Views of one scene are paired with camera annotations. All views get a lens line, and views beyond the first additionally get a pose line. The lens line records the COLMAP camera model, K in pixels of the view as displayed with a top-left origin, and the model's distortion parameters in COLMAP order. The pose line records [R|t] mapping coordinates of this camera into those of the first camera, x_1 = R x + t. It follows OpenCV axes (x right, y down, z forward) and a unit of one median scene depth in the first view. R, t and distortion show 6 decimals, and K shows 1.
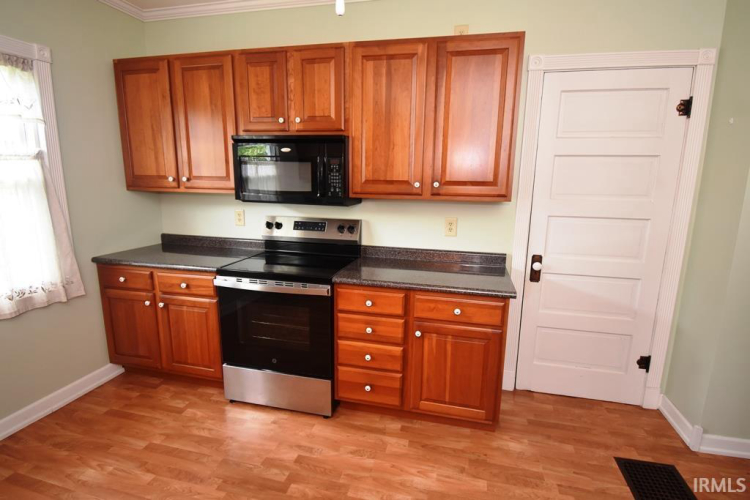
lens RADIAL K [[369.8, 0, 379.2], [0, 369.8, 250.0], [0, 0, 1]] dist [0.015809, -0.023689]
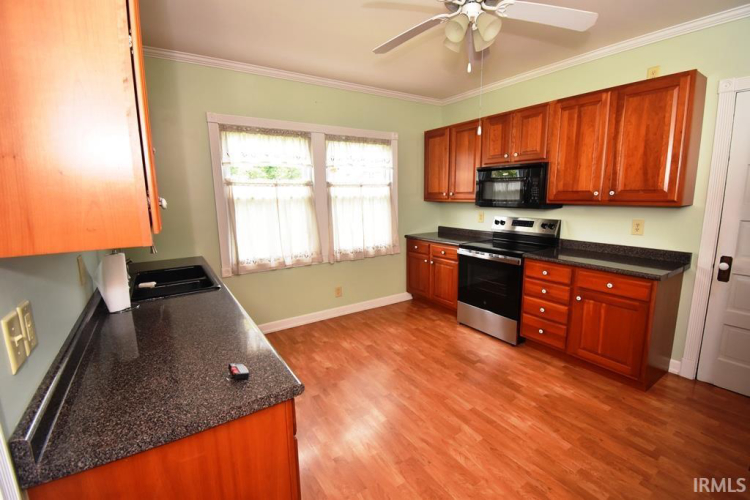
lens RADIAL K [[333.7, 0, 378.9], [0, 333.7, 248.9], [0, 0, 1]] dist [0.017327, -0.023027]
pose [[0.729373, 0.087360, -0.678516, 0.363626], [-0.104433, 0.994407, 0.015771, 0.088686], [0.676099, 0.059356, 0.734417, -0.427343]]
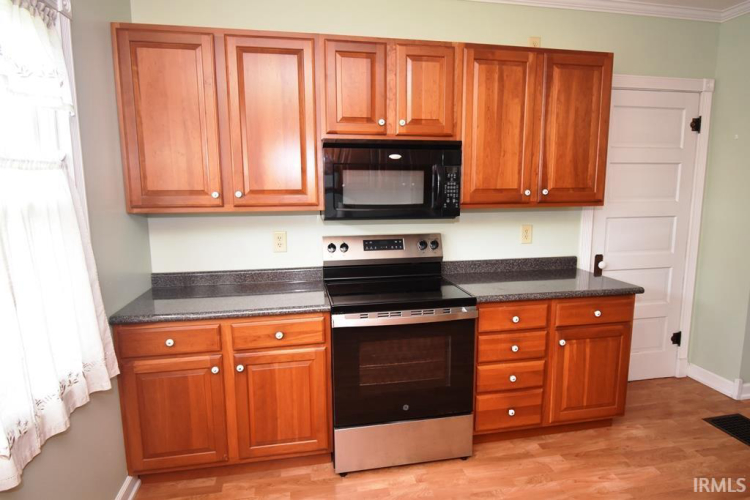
lens RADIAL K [[437.7, 0, 375.0], [0, 437.7, 250.0], [0, 0, 1]] dist [0.014862, -0.027444]
pose [[0.910534, -0.081420, 0.405337, -0.727287], [0.098766, 0.994867, -0.022026, -0.038456], [-0.401463, 0.060090, 0.913902, 0.107439]]
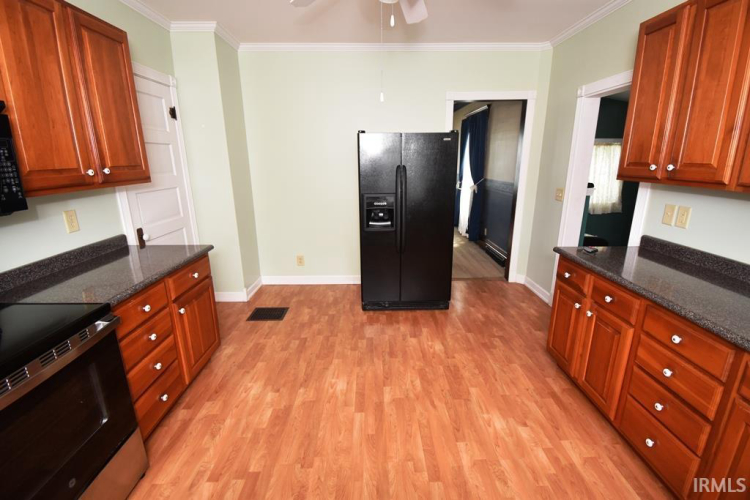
lens RADIAL K [[333.7, 0, 378.9], [0, 333.7, 248.9], [0, 0, 1]] dist [0.017327, -0.023027]
pose [[-0.254877, -0.265944, 0.929684, -0.810252], [0.185174, 0.930219, 0.316864, -0.129180], [-0.949078, 0.252915, -0.187845, 0.540864]]
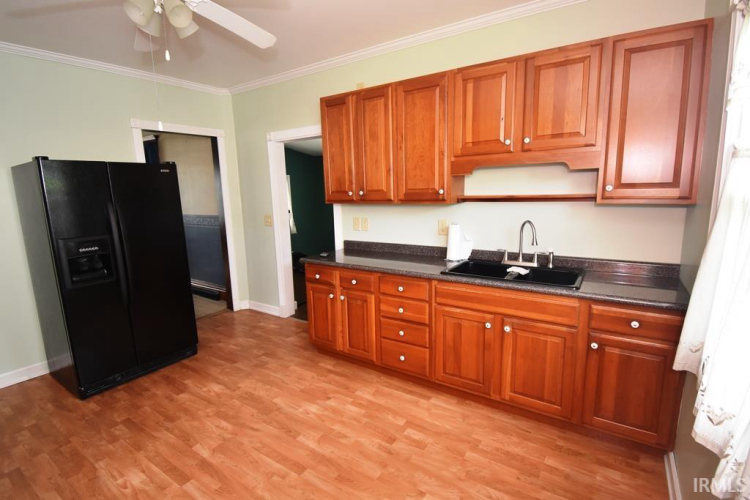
lens RADIAL K [[357.0, 0, 380.8], [0, 357.0, 250.1], [0, 0, 1]] dist [0.017107, -0.024972]
pose [[-0.940906, -0.051586, 0.334717, -0.738332], [0.072575, 0.934659, 0.348061, -0.191611], [-0.330801, 0.351784, -0.875682, 0.912004]]
